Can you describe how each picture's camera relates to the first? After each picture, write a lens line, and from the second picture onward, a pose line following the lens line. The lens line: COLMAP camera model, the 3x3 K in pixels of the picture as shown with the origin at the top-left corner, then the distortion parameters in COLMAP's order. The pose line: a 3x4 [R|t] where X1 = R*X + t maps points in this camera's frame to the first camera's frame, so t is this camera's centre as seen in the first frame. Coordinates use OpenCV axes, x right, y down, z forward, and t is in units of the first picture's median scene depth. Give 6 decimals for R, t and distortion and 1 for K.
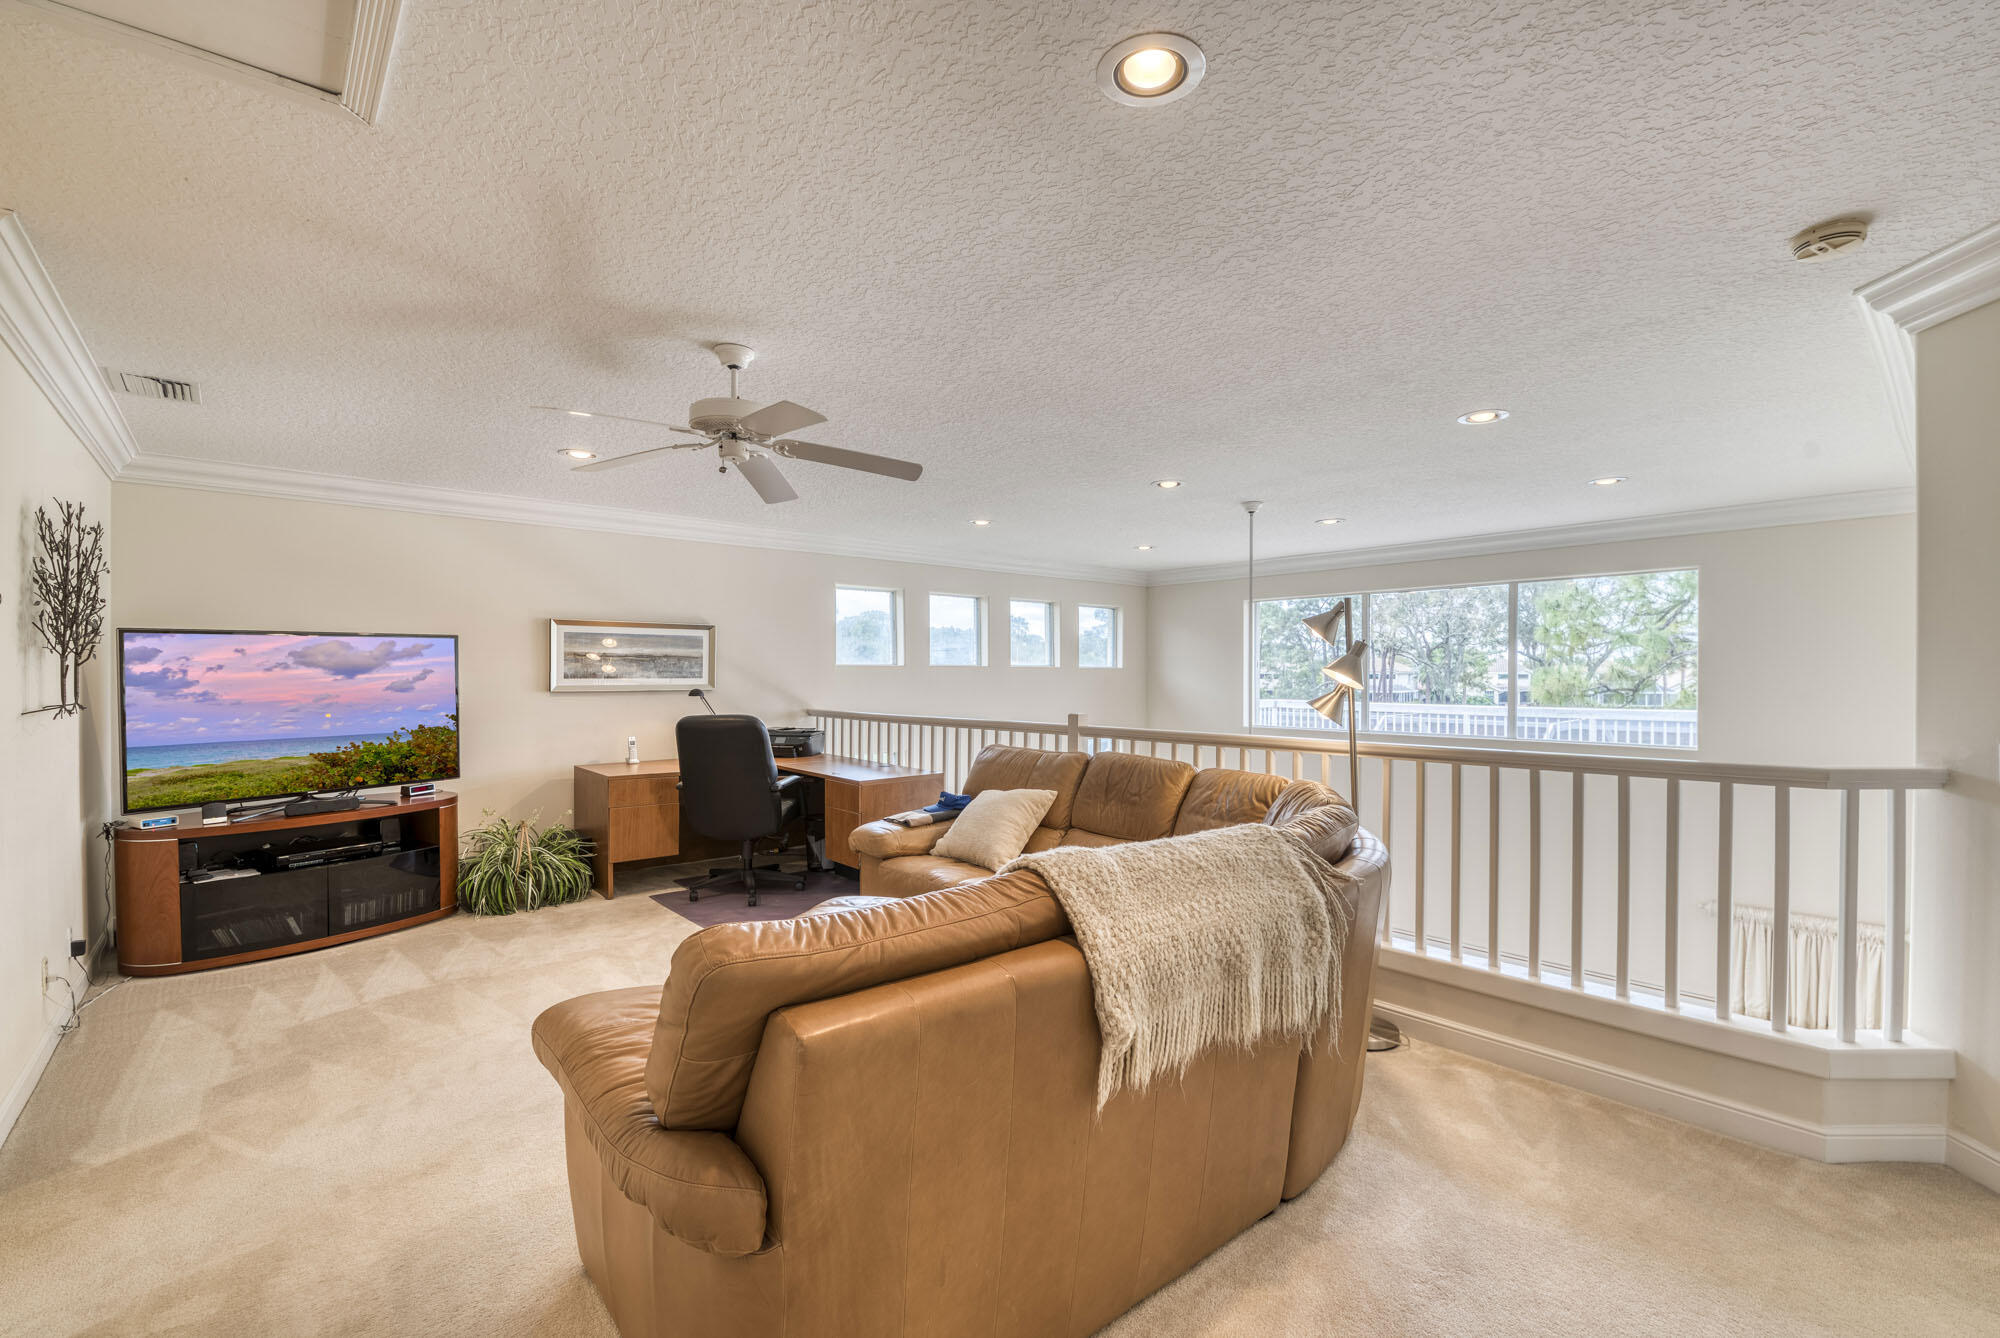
lens RADIAL K [[866.4, 0, 1019.8], [0, 866.4, 680.4], [0, 0, 1]] dist [-0.019340, -0.000833]
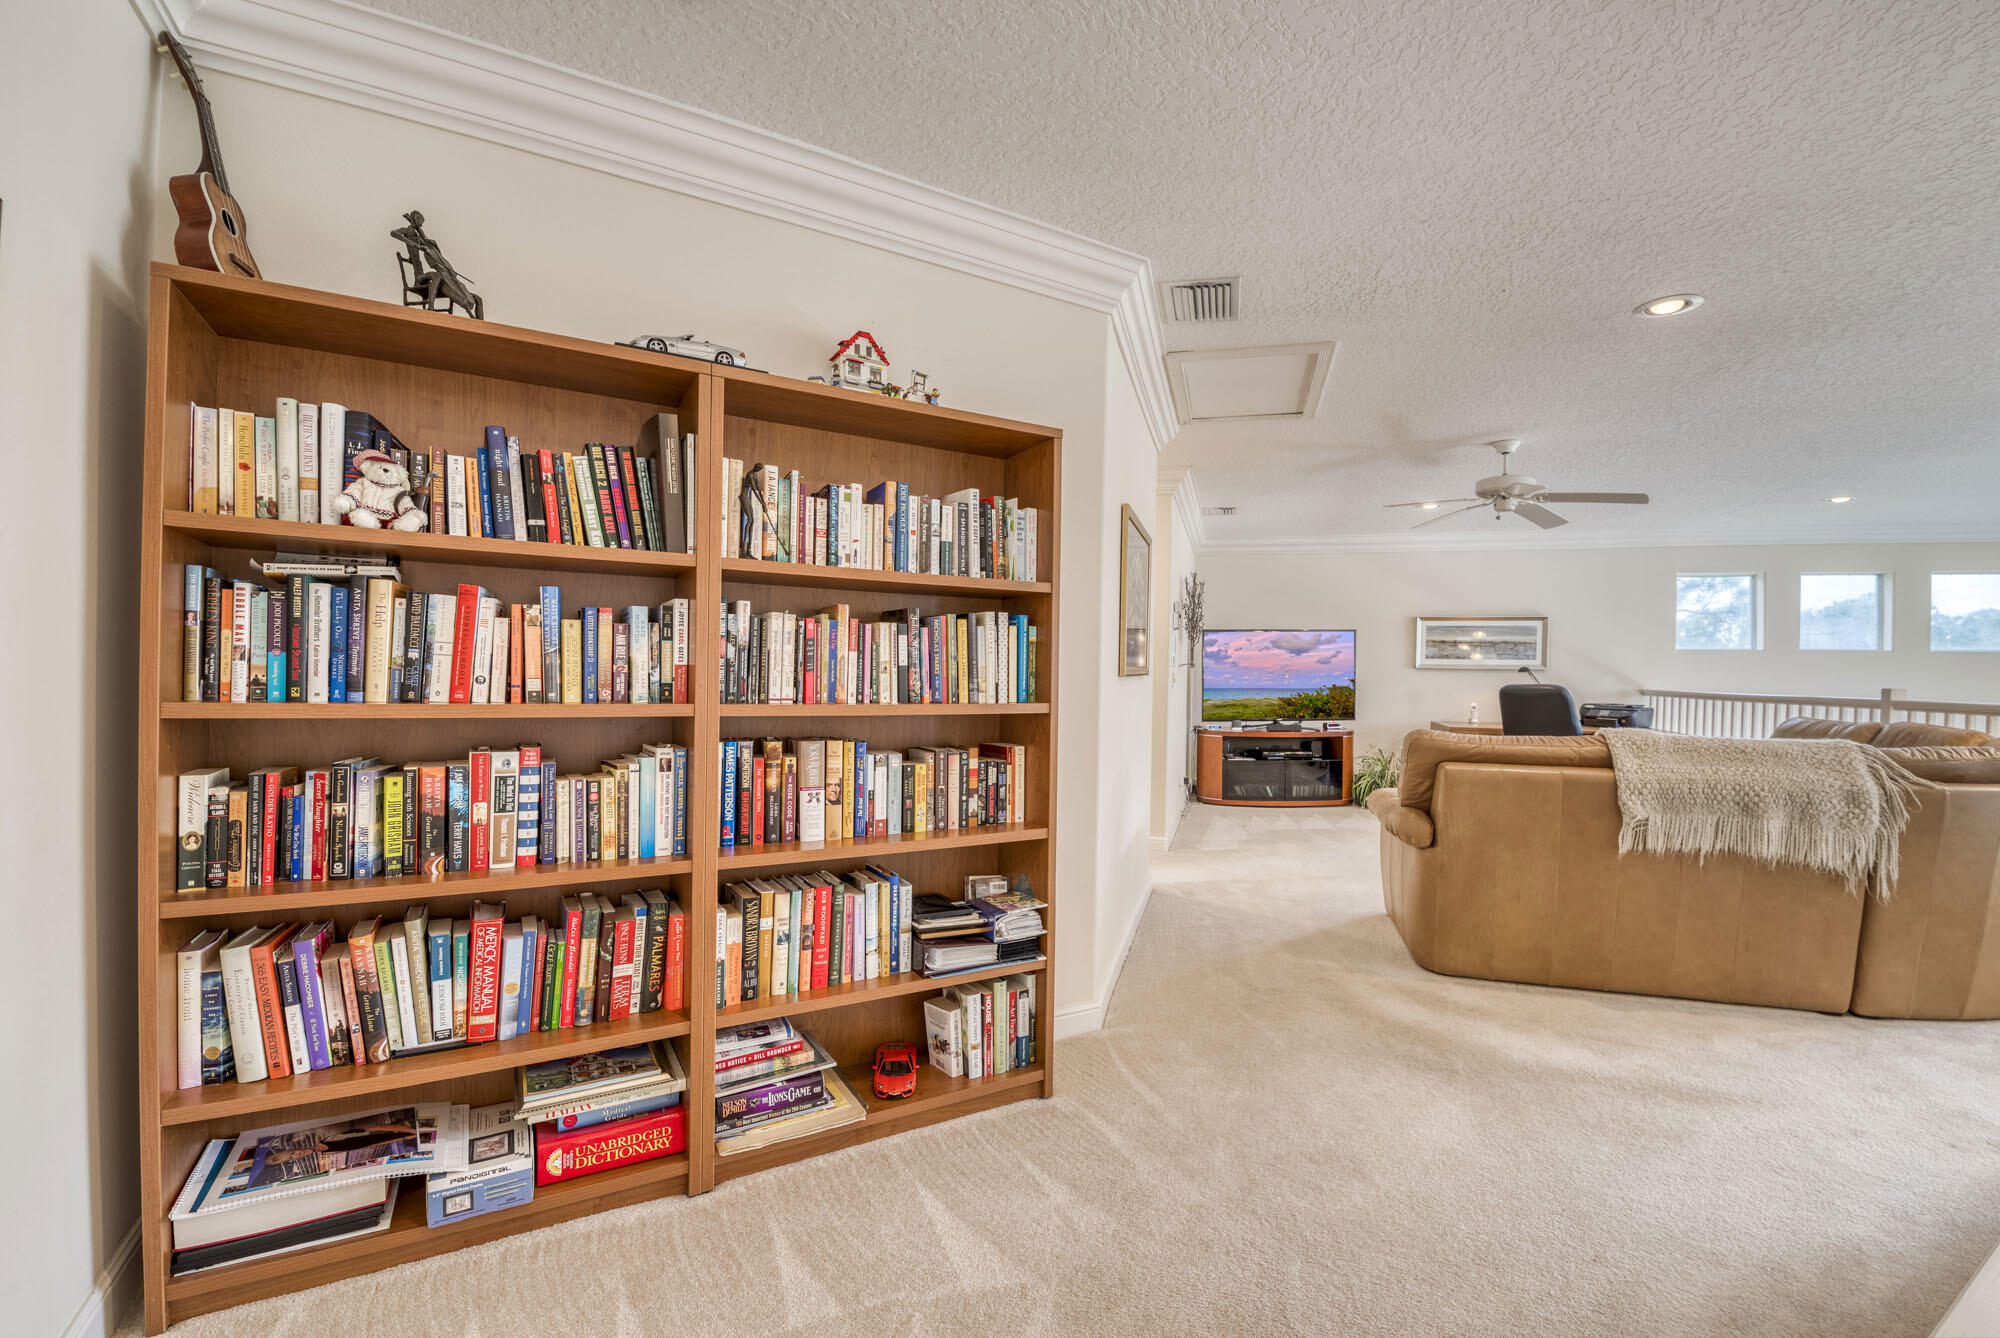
lens RADIAL K [[866.4, 0, 1019.8], [0, 866.4, 680.4], [0, 0, 1]] dist [-0.019340, -0.000833]
pose [[0.566823, 0.017143, -0.823662, 0.344389], [-0.016704, 0.999817, 0.009314, 0.041713], [0.823671, 0.008479, 0.567005, -0.461350]]
